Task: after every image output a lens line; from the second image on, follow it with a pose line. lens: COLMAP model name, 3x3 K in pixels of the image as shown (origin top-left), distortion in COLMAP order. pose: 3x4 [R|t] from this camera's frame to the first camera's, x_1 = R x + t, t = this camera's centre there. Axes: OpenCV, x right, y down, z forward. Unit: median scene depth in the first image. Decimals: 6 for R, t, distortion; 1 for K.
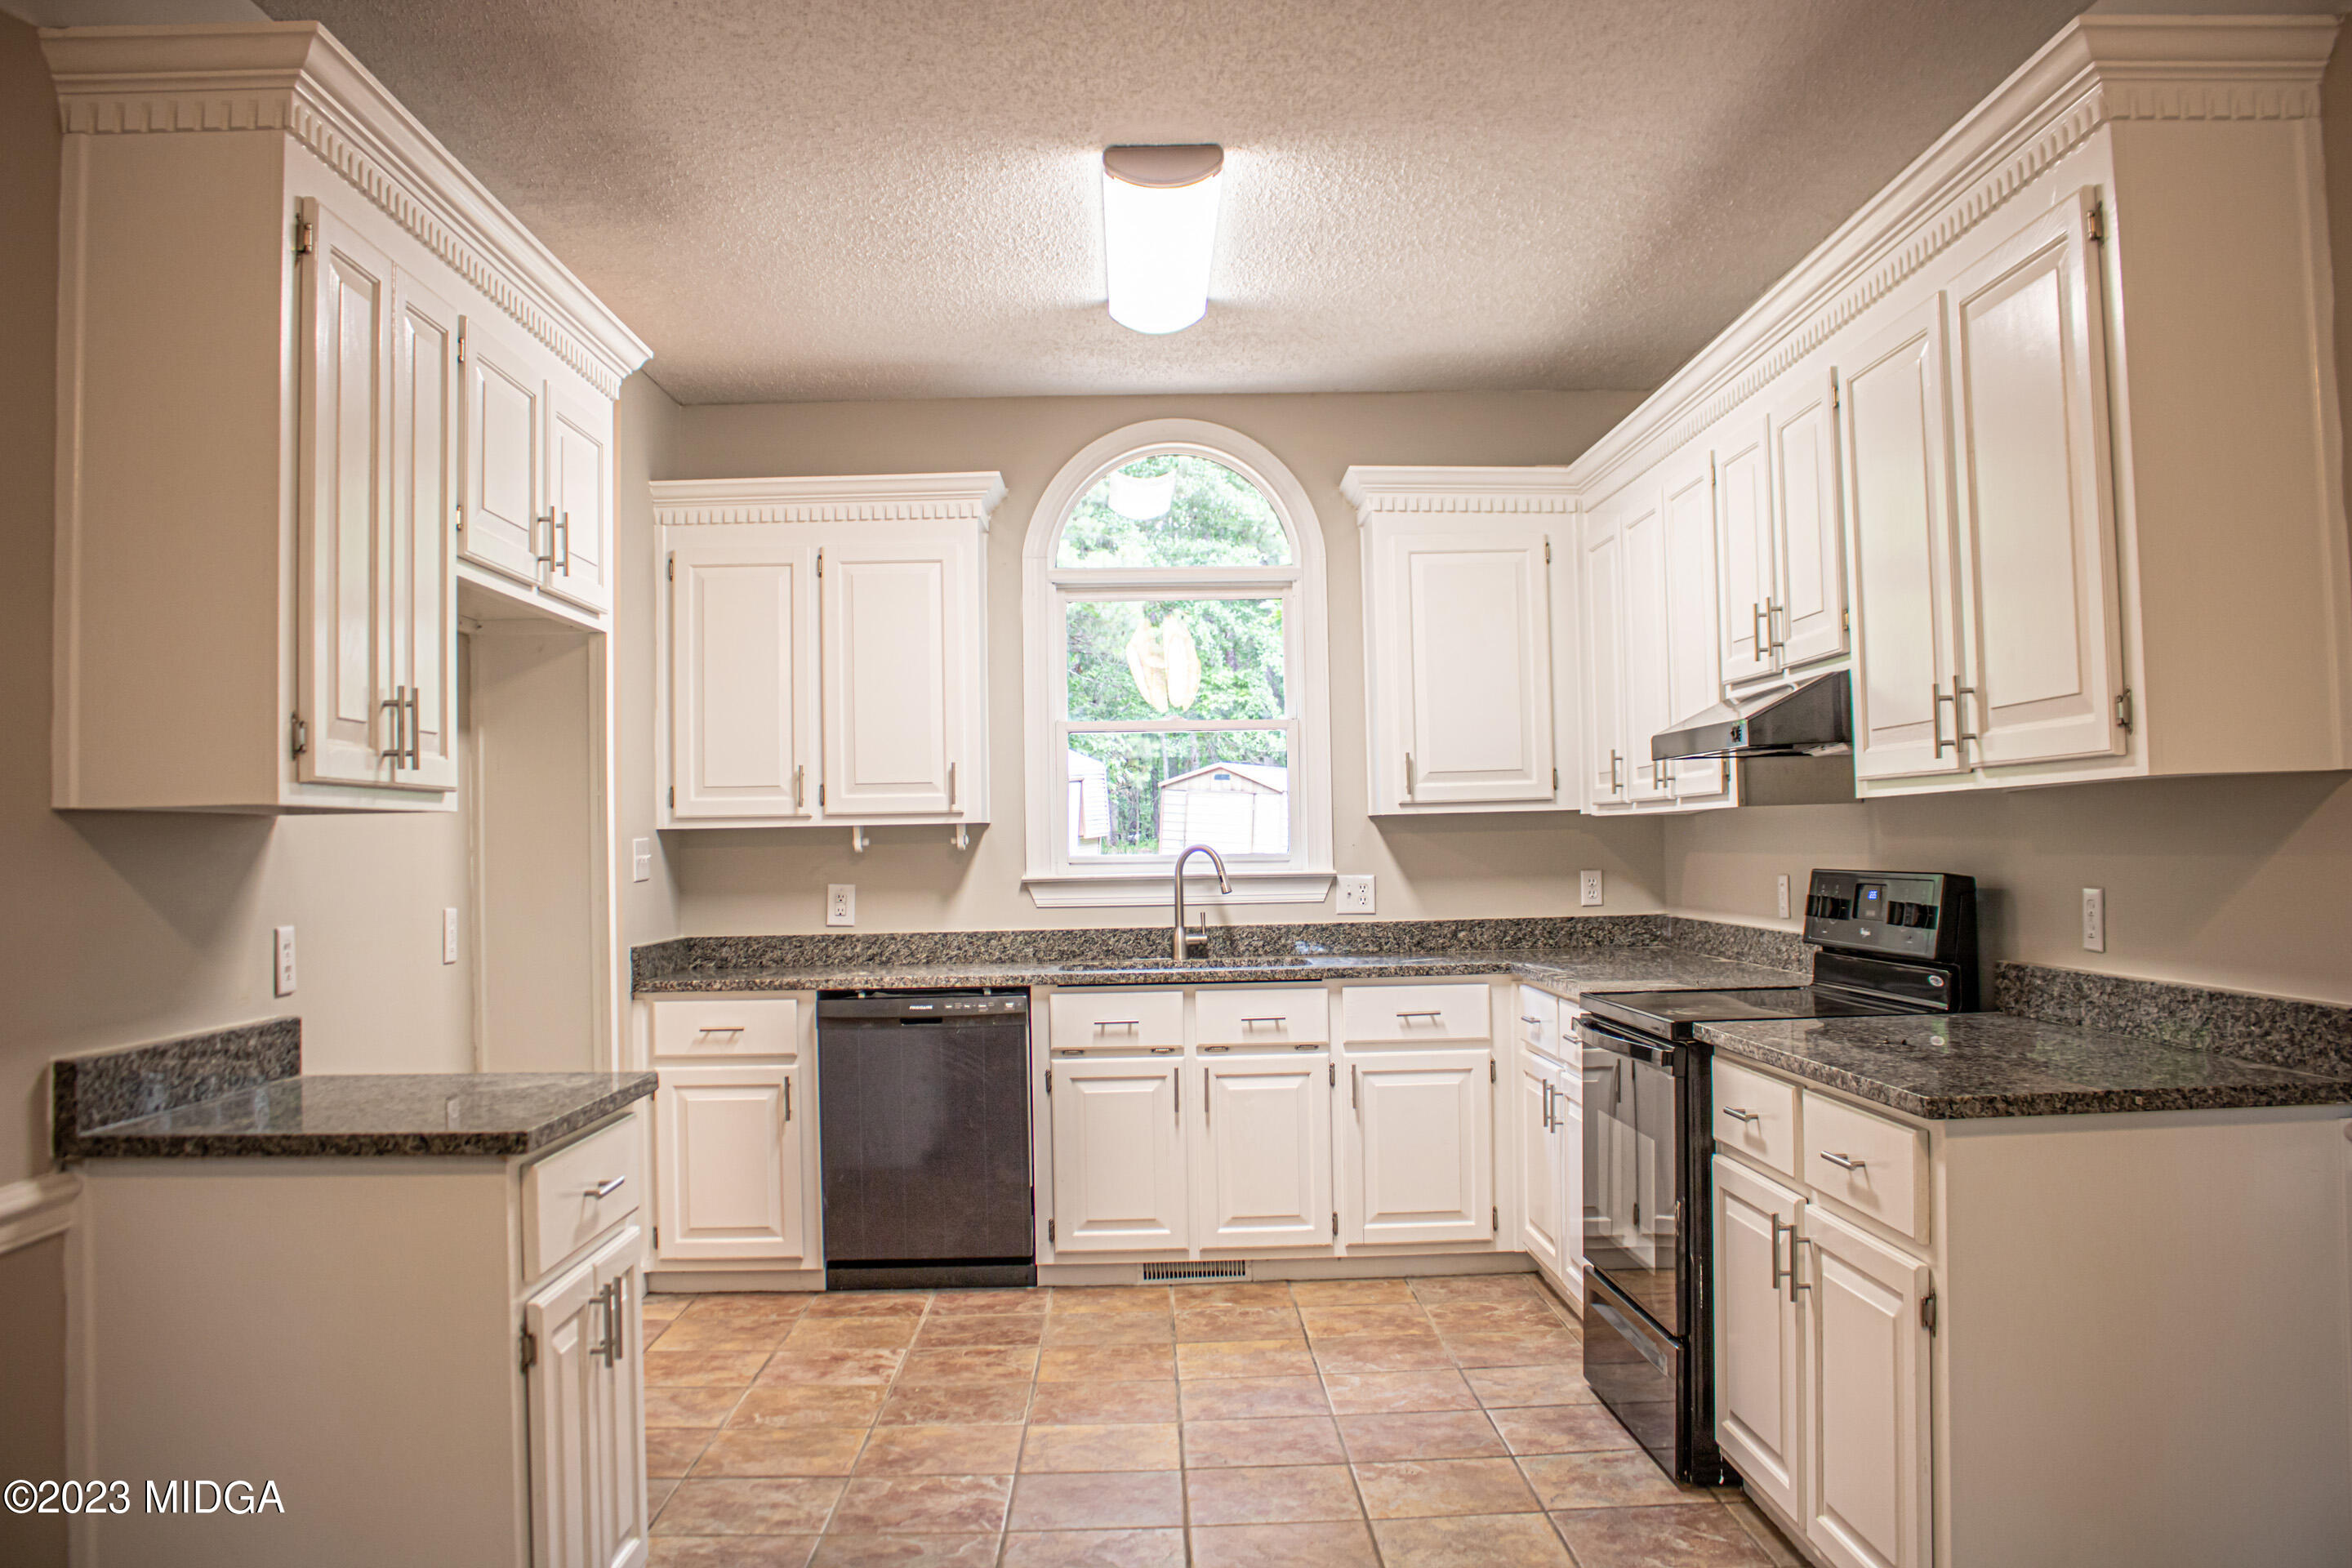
lens RADIAL K [[1957.3, 0, 1224.9], [0, 1957.3, 734.3], [0, 0, 1]] dist [-0.153899, 0.122135]
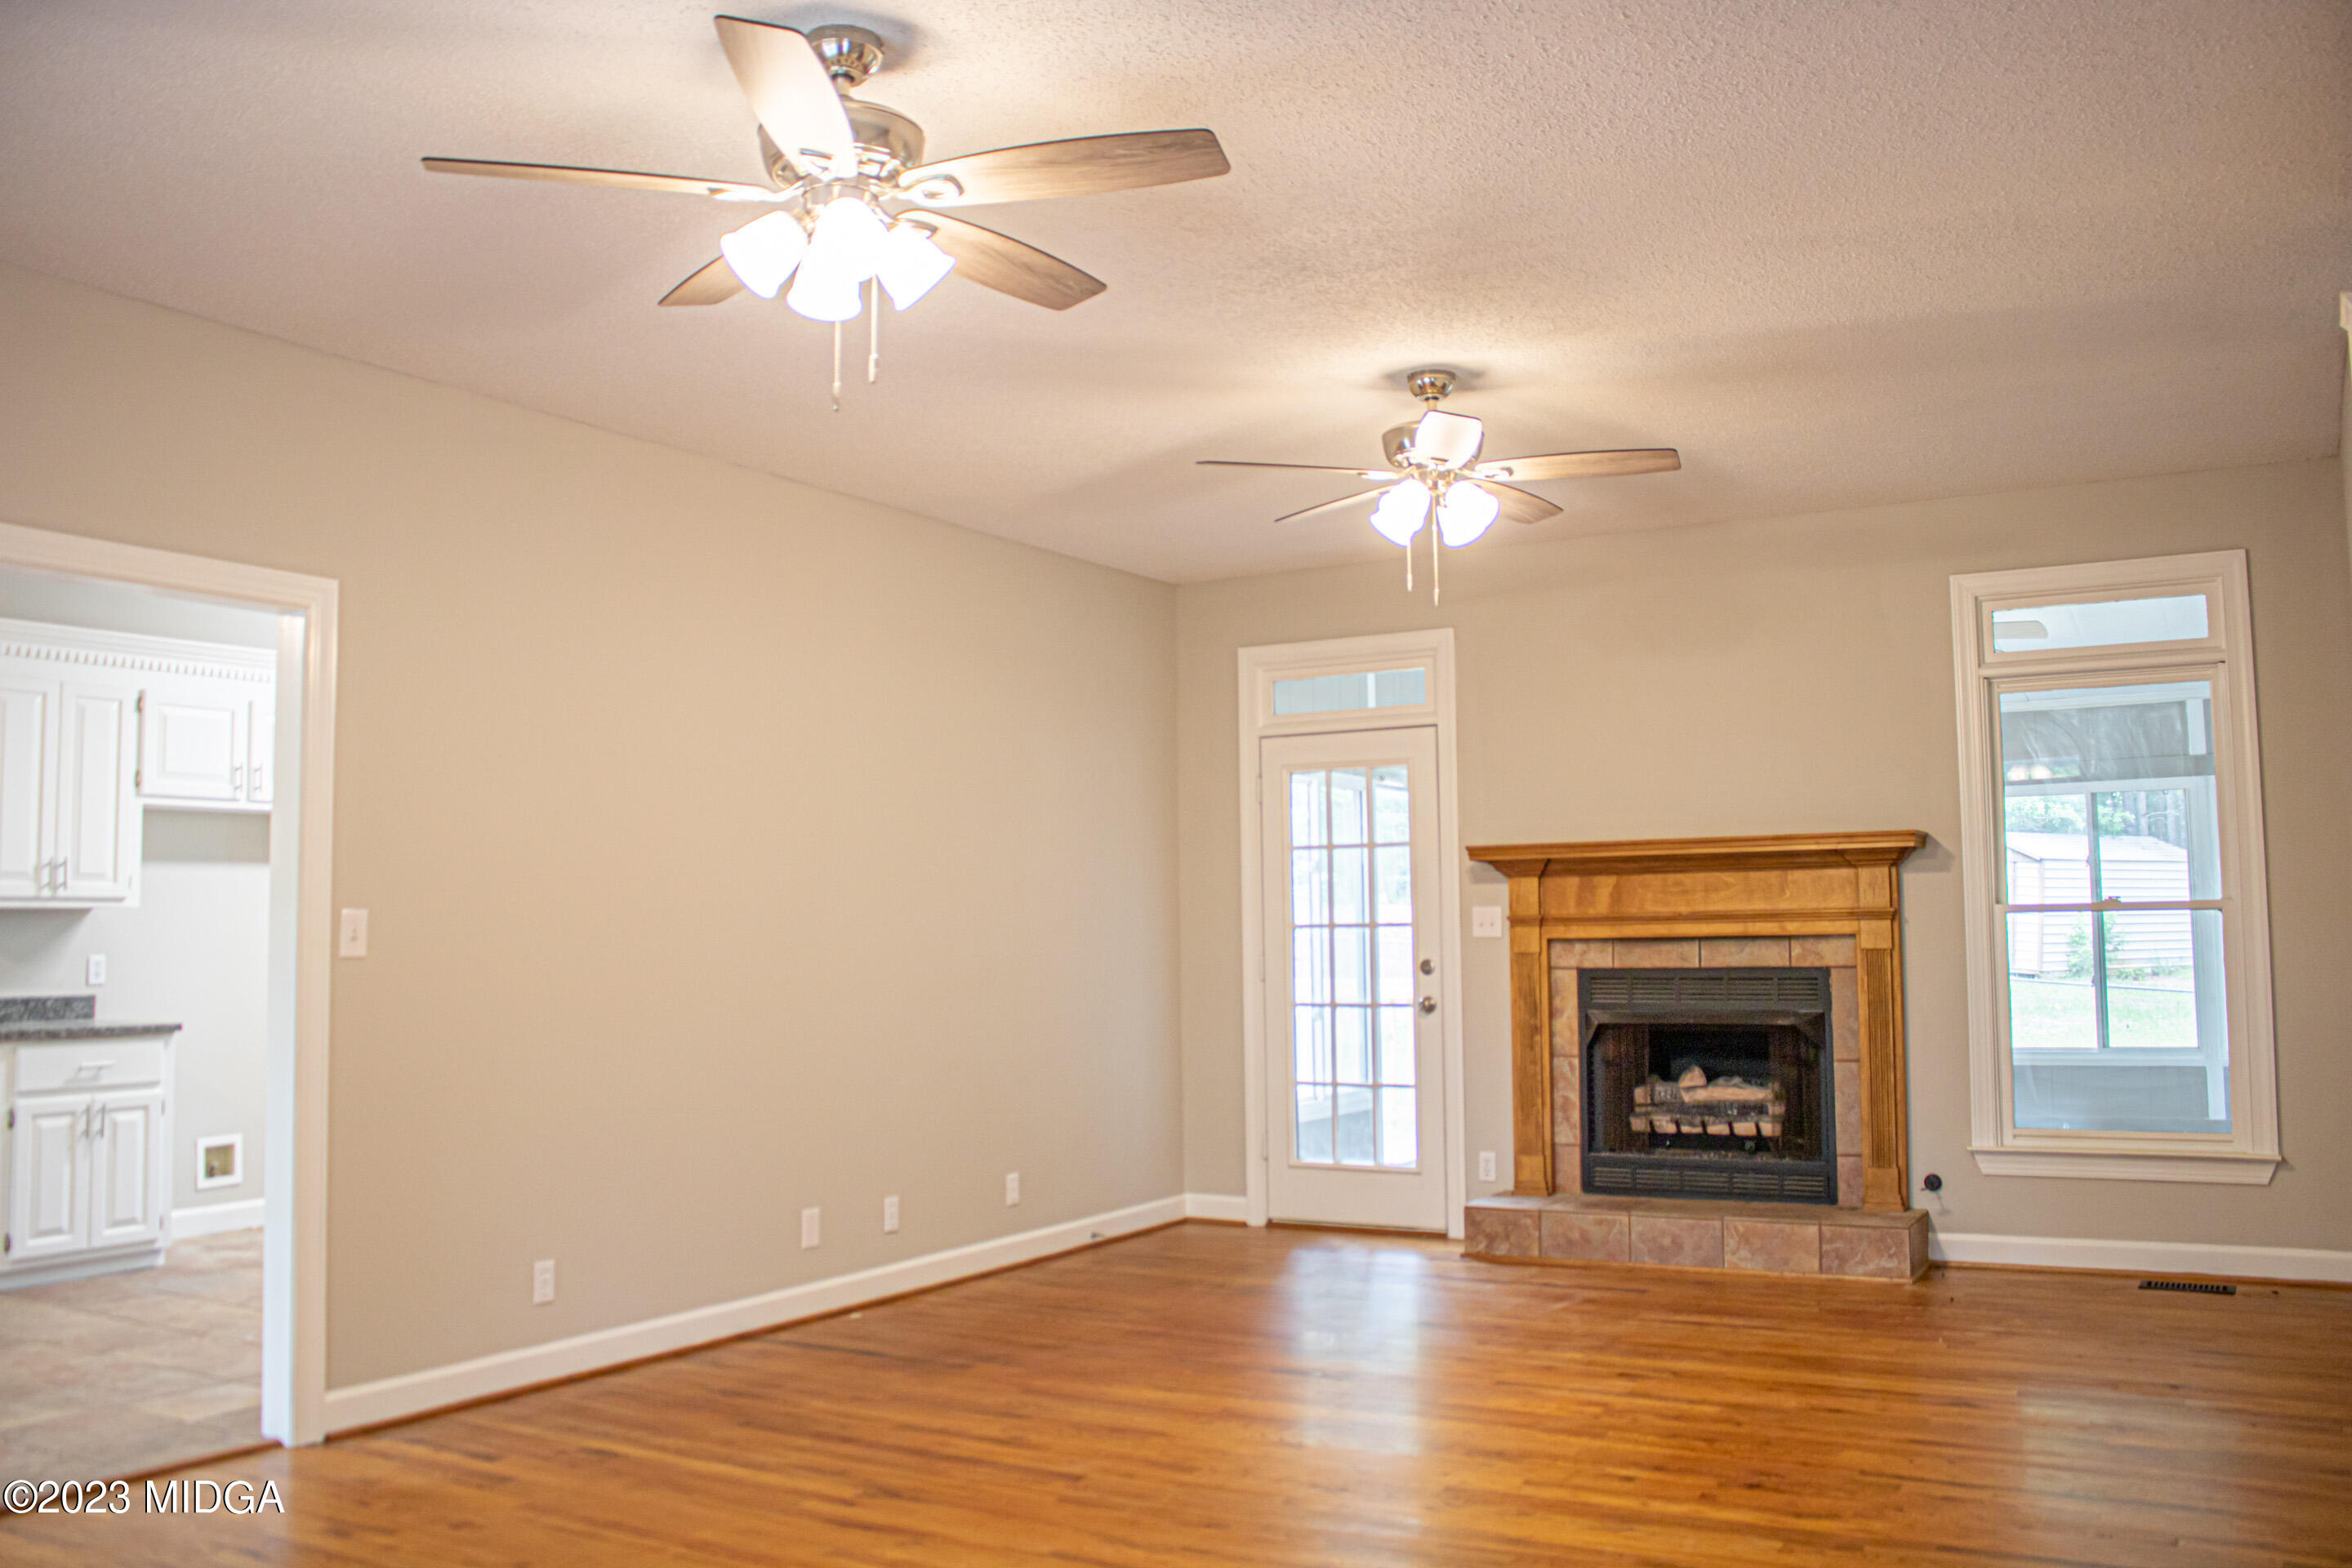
lens RADIAL K [[1957.3, 0, 1200.1], [0, 1957.3, 743.0], [0, 0, 1]] dist [-0.153899, 0.122135]
pose [[0.842911, -0.038903, -0.536645, 1.101079], [0.022868, 0.999072, -0.036506, -0.025931], [0.537567, 0.018499, 0.843018, -0.130618]]
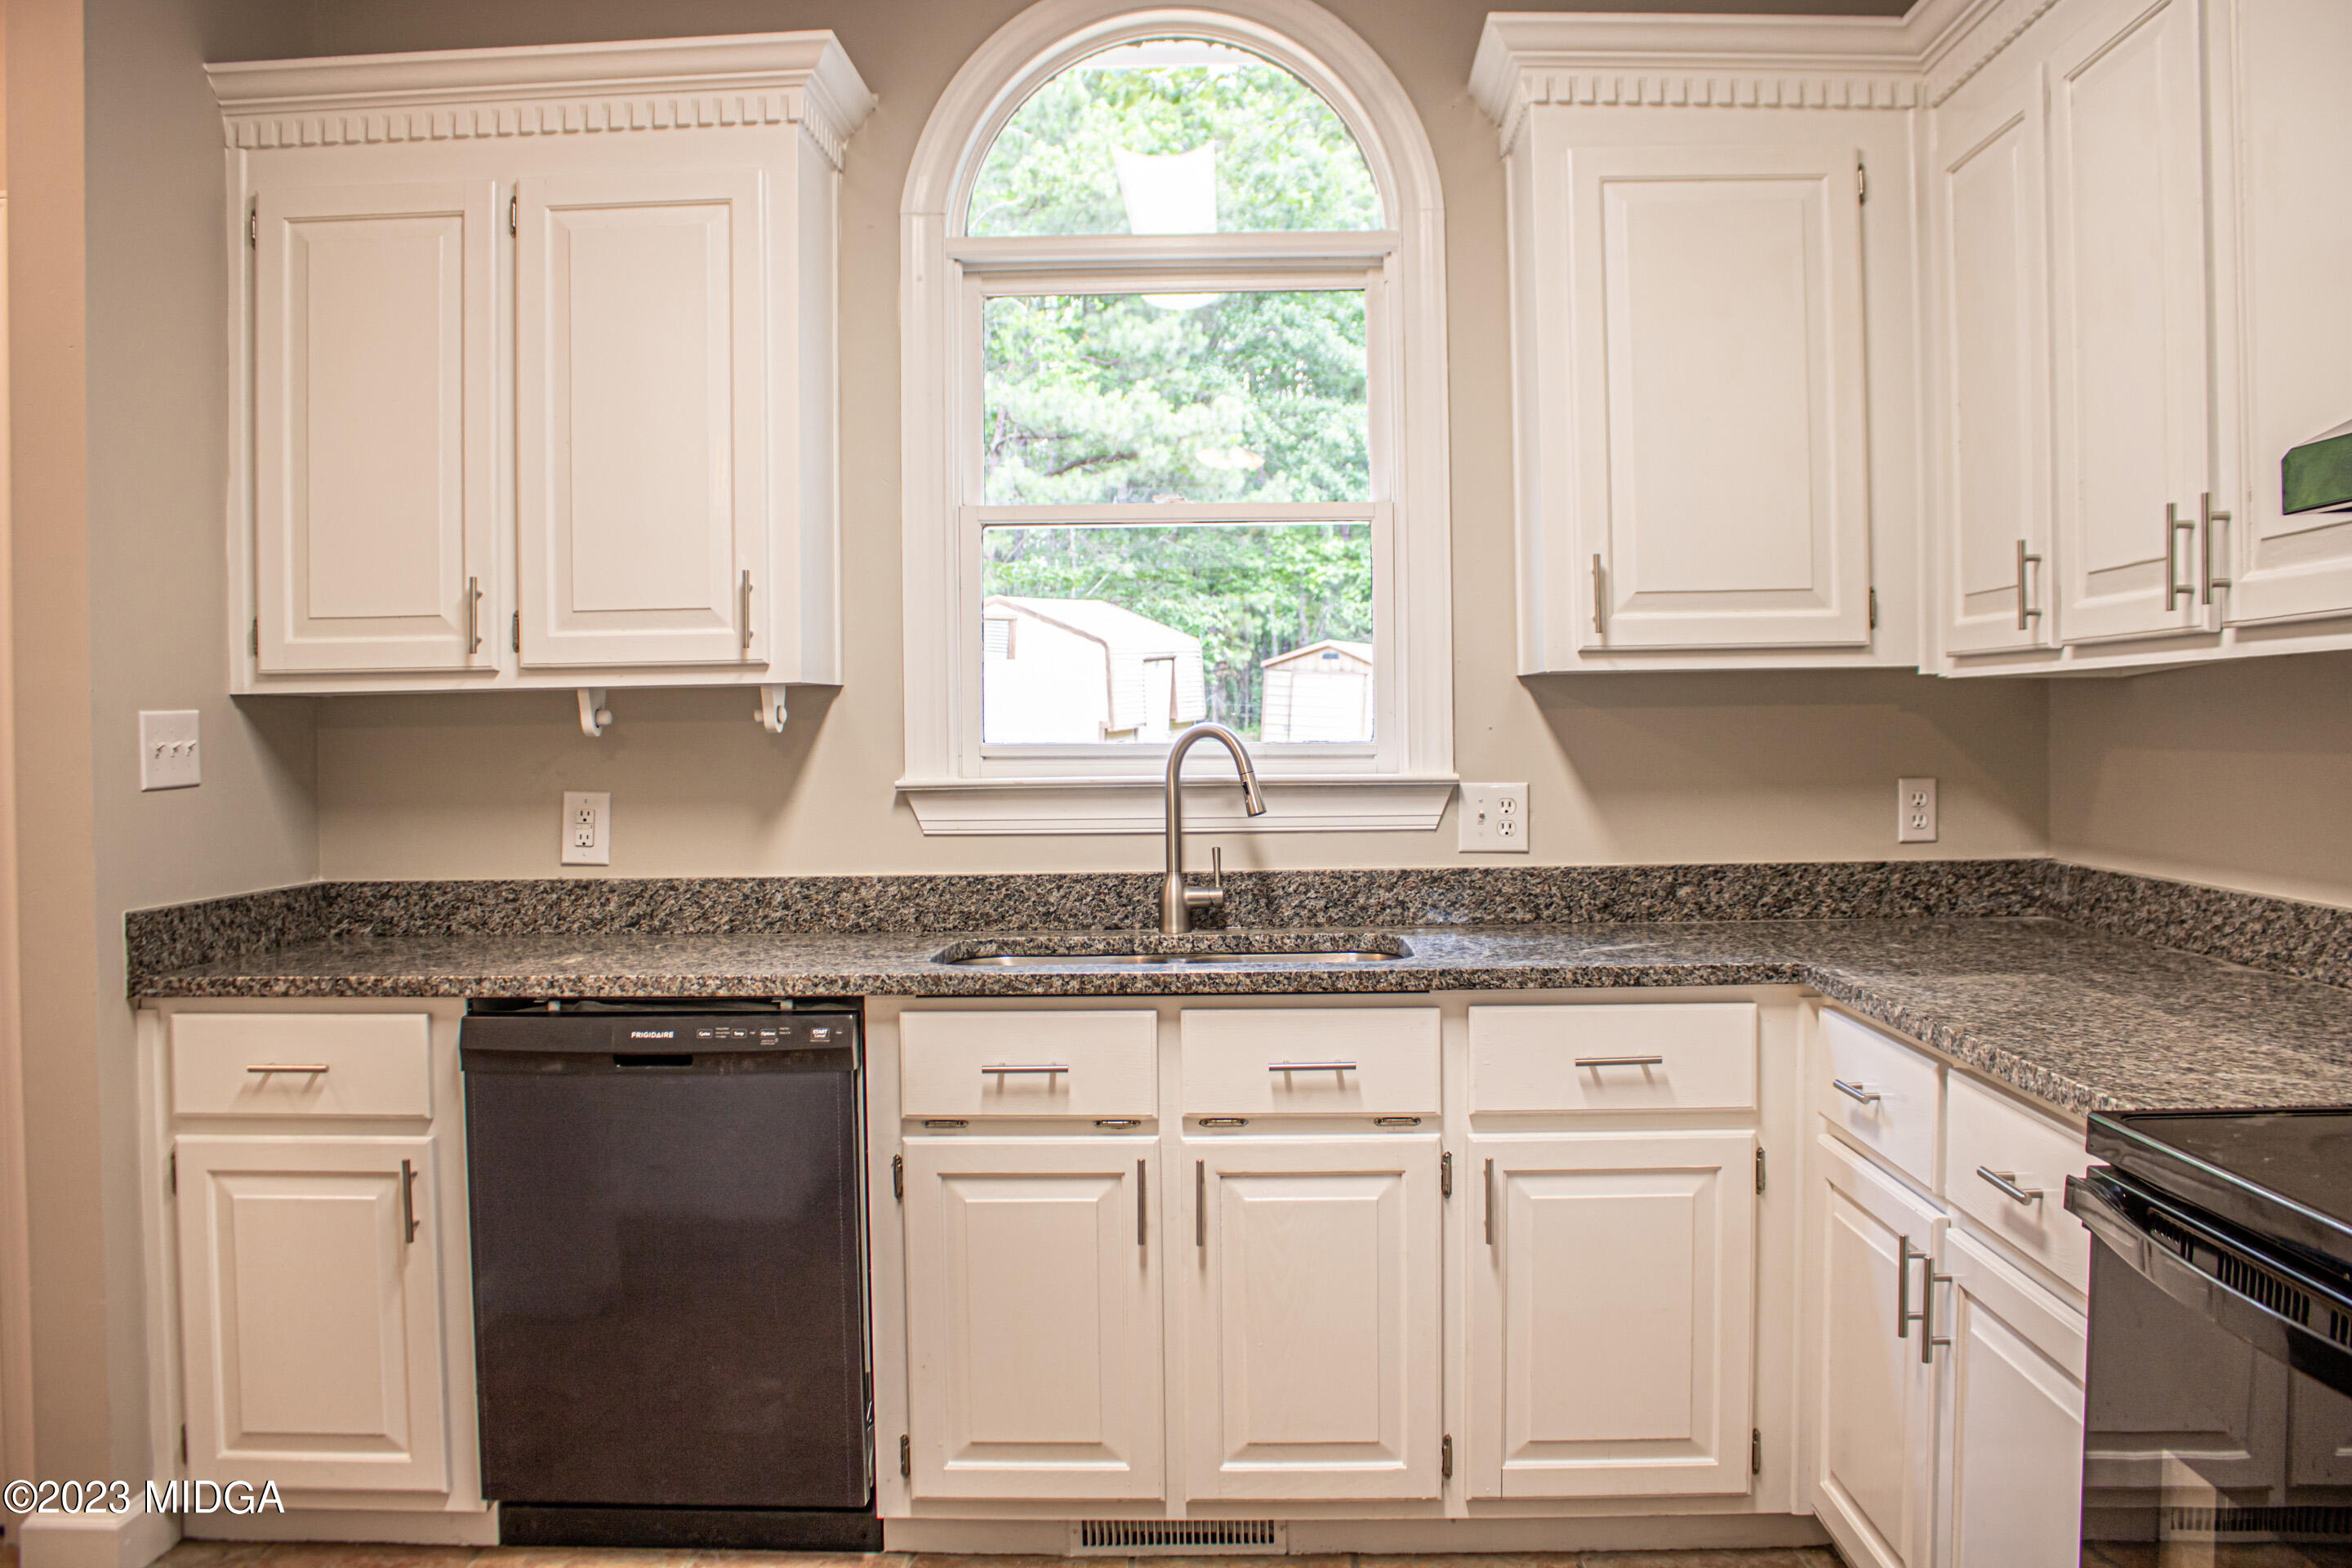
lens RADIAL K [[1957.3, 0, 1212.8], [0, 1957.3, 744.4], [0, 0, 1]] dist [-0.153899, 0.122135]
pose [[0.997815, 0.007620, -0.065631, 0.026500], [-0.003390, 0.997923, 0.064323, 0.028989], [0.065985, -0.063960, 0.995769, 0.497896]]
